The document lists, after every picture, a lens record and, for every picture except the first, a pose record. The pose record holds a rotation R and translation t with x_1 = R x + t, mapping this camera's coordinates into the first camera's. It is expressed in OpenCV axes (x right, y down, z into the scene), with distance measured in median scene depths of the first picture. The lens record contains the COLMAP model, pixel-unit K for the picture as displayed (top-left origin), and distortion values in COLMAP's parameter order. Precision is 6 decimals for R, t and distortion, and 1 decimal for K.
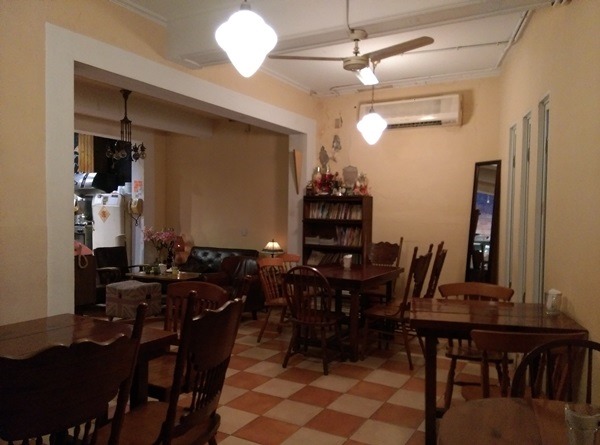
lens RADIAL K [[479.7, 0, 303.5], [0, 479.7, 223.0], [0, 0, 1]] dist [0.117832, -0.177976]
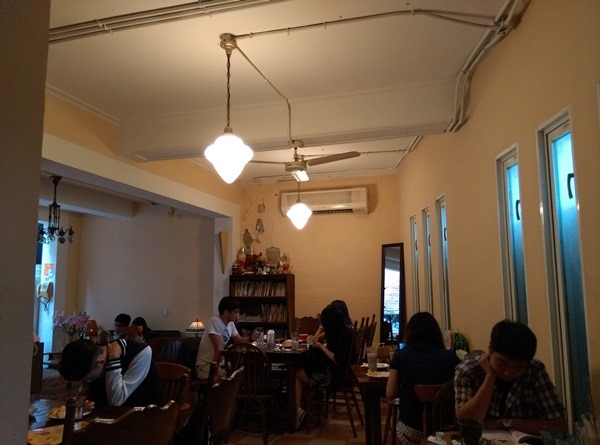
lens RADIAL K [[479.7, 0, 303.5], [0, 479.7, 223.0], [0, 0, 1]] dist [0.117832, -0.177976]
pose [[0.976317, 0.004306, 0.216302, -0.073738], [0.029339, 0.987931, -0.152093, -0.004356], [-0.214347, 0.154837, 0.964407, -0.077463]]
